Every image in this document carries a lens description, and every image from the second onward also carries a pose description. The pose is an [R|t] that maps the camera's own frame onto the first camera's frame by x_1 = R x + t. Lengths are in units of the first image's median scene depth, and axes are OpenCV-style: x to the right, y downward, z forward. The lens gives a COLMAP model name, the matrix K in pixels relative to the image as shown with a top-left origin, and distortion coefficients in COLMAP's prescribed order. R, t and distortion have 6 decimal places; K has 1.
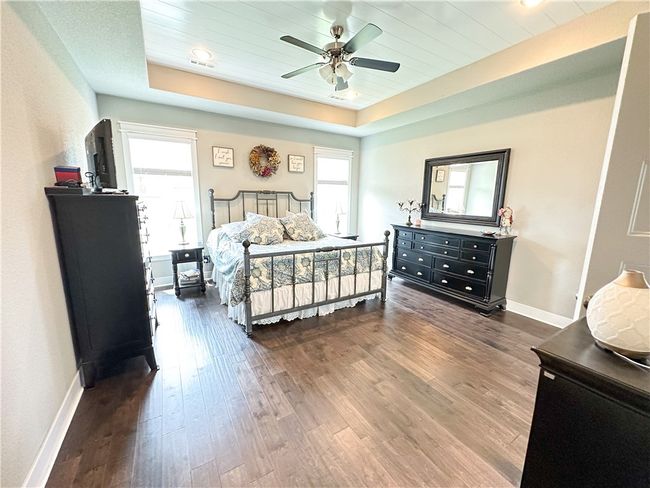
lens RADIAL K [[259.1, 0, 324.3], [0, 259.1, 242.8], [0, 0, 1]] dist [-0.001450, -0.000092]
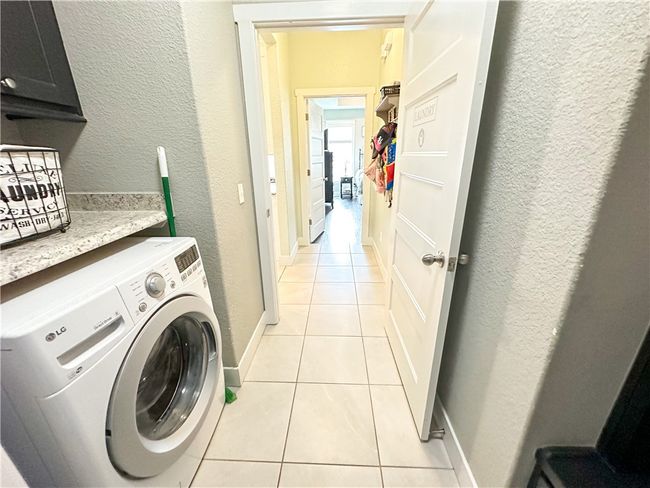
lens RADIAL K [[259.1, 0, 324.1], [0, 259.1, 243.1], [0, 0, 1]] dist [-0.001450, -0.000092]
pose [[0.834663, 0.149083, -0.530200, 0.571042], [-0.068618, 0.983316, 0.168469, 0.215313], [0.546470, -0.104234, 0.830967, -1.015895]]
